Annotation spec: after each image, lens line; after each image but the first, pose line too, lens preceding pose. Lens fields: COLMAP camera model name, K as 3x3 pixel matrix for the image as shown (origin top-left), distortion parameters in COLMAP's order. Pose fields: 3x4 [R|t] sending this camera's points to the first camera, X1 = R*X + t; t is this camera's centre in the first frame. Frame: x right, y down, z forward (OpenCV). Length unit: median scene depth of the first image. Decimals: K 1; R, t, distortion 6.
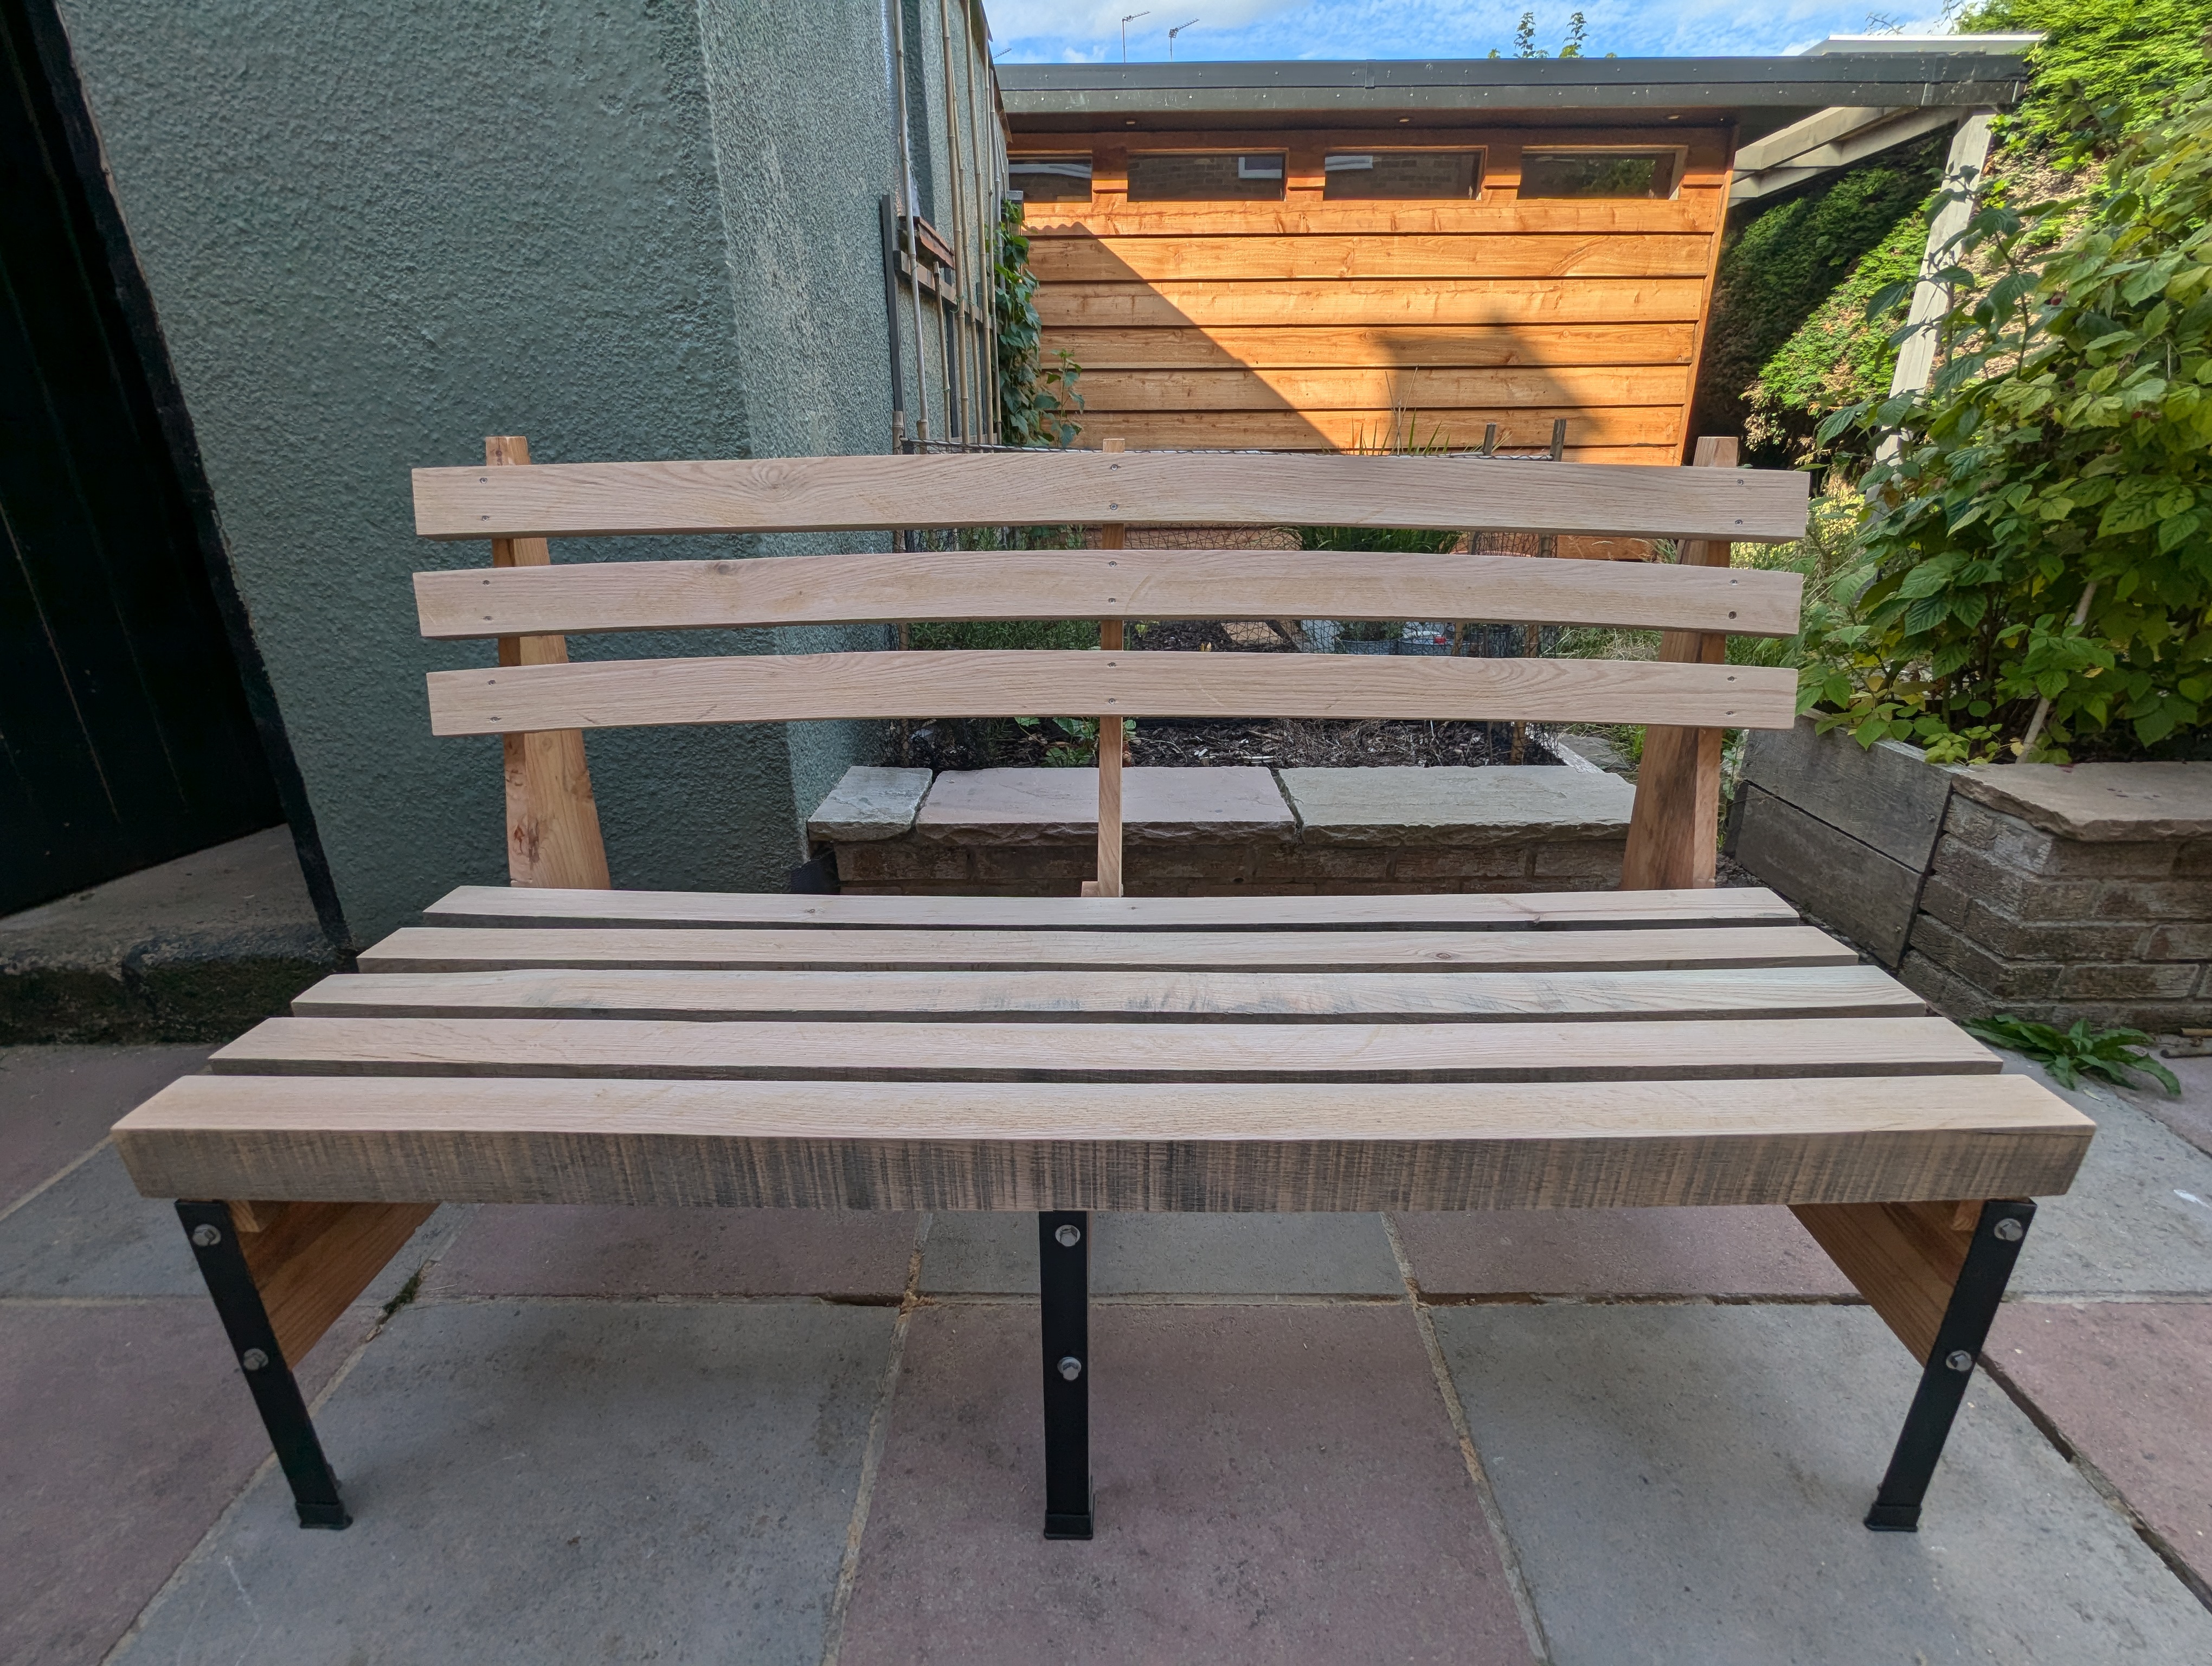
lens RADIAL K [[1048.7, 0, 1105.6], [0, 1048.7, 843.4], [0, 0, 1]] dist [-0.002881, 0.001449]
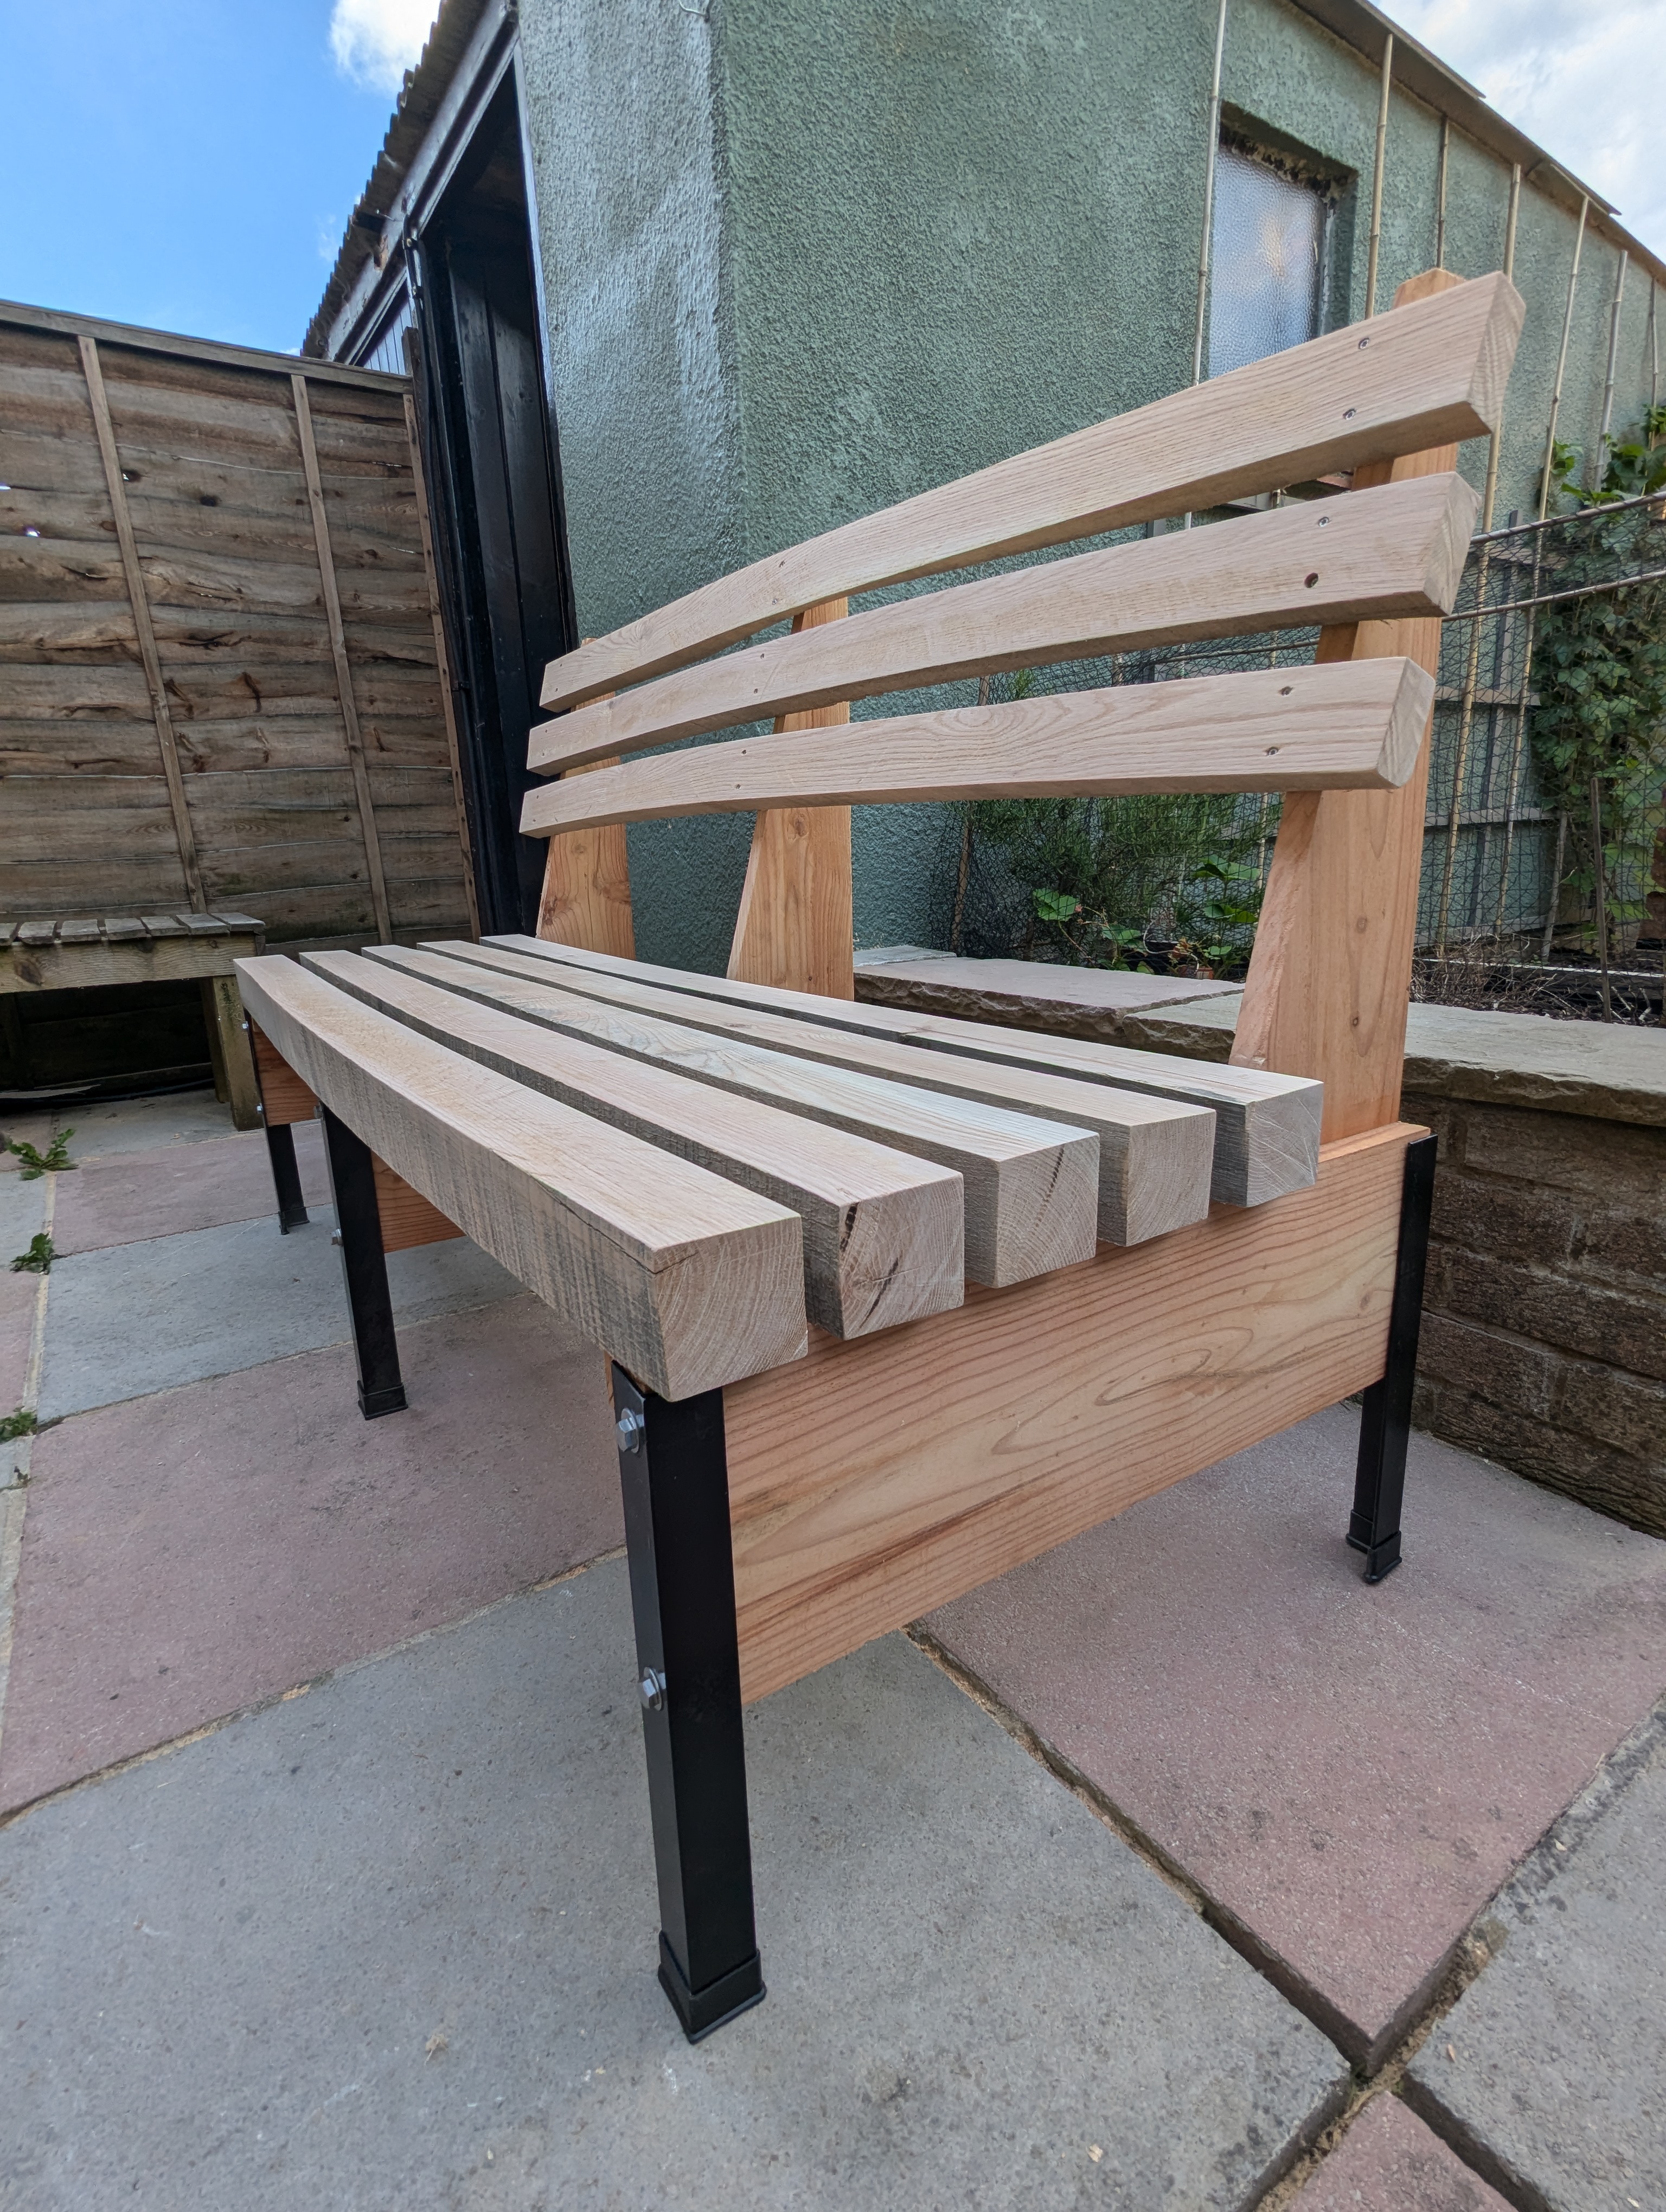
lens RADIAL K [[1048.7, 0, 825.2], [0, 1048.7, 1106.7], [0, 0, 1]] dist [-0.002881, 0.001449]
pose [[0.563992, 0.191580, -0.803250, 0.868077], [-0.273390, 0.961180, 0.037291, 0.097939], [0.779212, 0.198568, 0.594474, 0.462334]]
